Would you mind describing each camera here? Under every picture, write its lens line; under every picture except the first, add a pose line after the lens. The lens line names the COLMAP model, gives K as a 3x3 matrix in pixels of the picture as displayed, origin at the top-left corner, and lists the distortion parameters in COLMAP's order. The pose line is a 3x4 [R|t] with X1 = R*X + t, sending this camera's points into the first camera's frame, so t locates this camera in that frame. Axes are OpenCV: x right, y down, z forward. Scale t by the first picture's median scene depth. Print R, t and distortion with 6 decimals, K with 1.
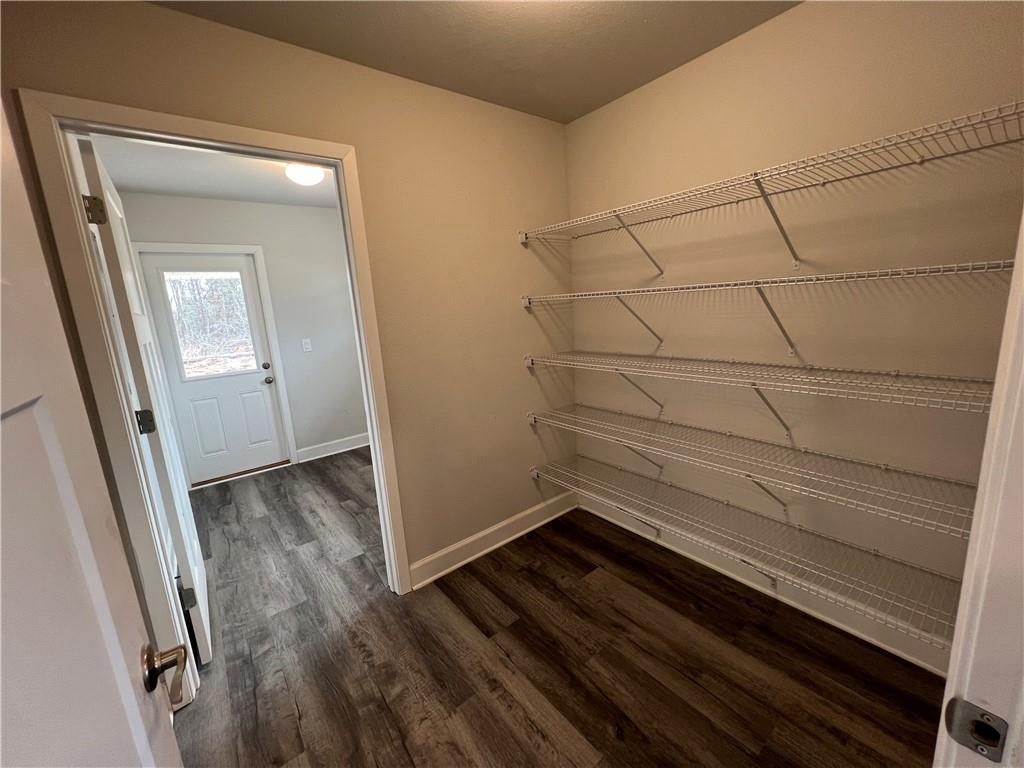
lens RADIAL K [[408.5, 0, 510.2], [0, 408.5, 382.1], [0, 0, 1]] dist [-0.001018, -0.000382]
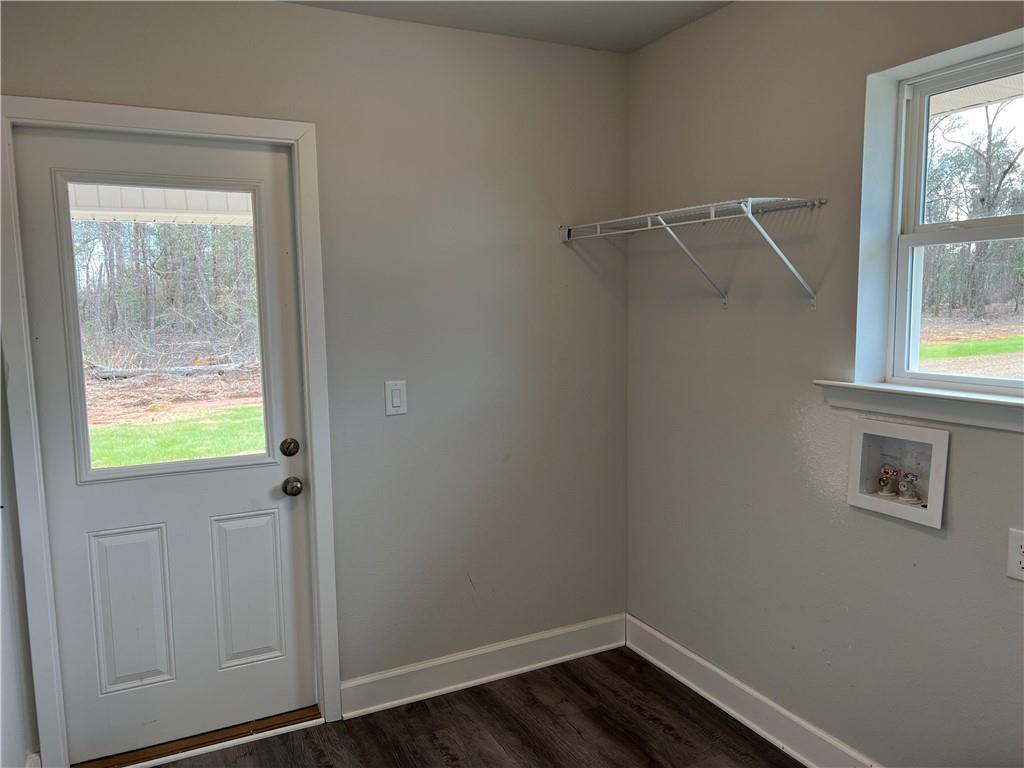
lens RADIAL K [[765.8, 0, 519.1], [0, 765.8, 390.7], [0, 0, 1]] dist [0.064645, -0.087054]
pose [[0.980306, 0.067641, -0.185537, -0.260971], [-0.080368, 0.994838, -0.061947, -0.062362], [0.180389, 0.075638, 0.980683, 0.340784]]
